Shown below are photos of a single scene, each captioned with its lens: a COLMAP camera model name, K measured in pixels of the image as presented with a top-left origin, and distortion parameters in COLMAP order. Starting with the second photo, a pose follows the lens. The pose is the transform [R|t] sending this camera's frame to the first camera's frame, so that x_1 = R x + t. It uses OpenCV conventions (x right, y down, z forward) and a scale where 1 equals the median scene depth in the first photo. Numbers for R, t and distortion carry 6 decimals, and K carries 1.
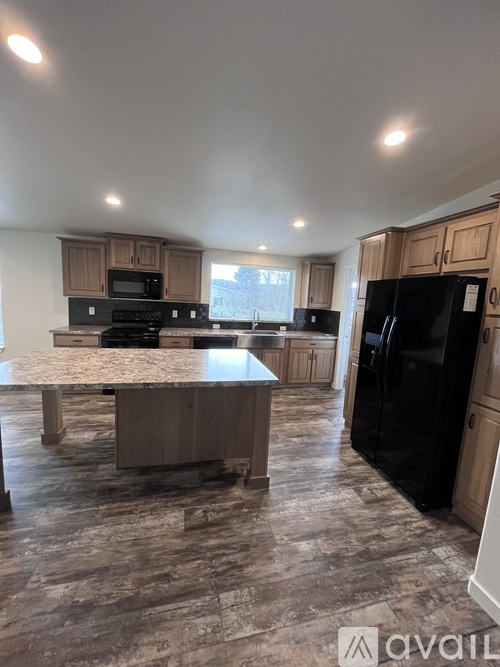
lens RADIAL K [[267.0, 0, 249.1], [0, 267.0, 334.9], [0, 0, 1]] dist [-0.006807, 0.000390]
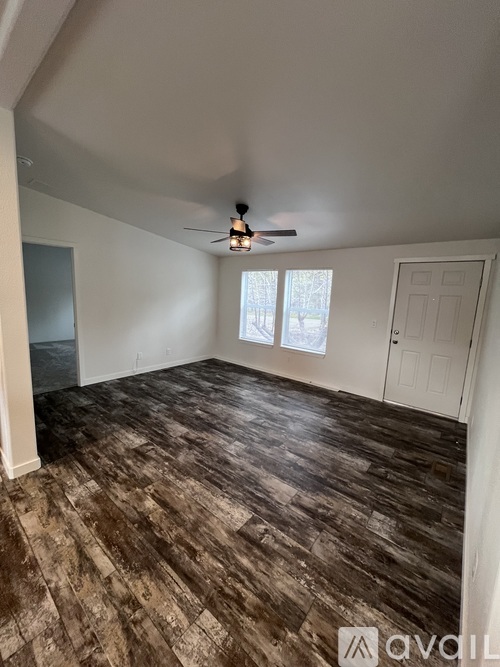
lens RADIAL K [[267.0, 0, 252.3], [0, 267.0, 334.3], [0, 0, 1]] dist [-0.006807, 0.000390]
pose [[0.605935, 0.087630, -0.790673, 0.570798], [-0.125158, 0.992038, 0.014032, -0.017729], [0.785607, 0.090456, 0.612078, 0.412528]]
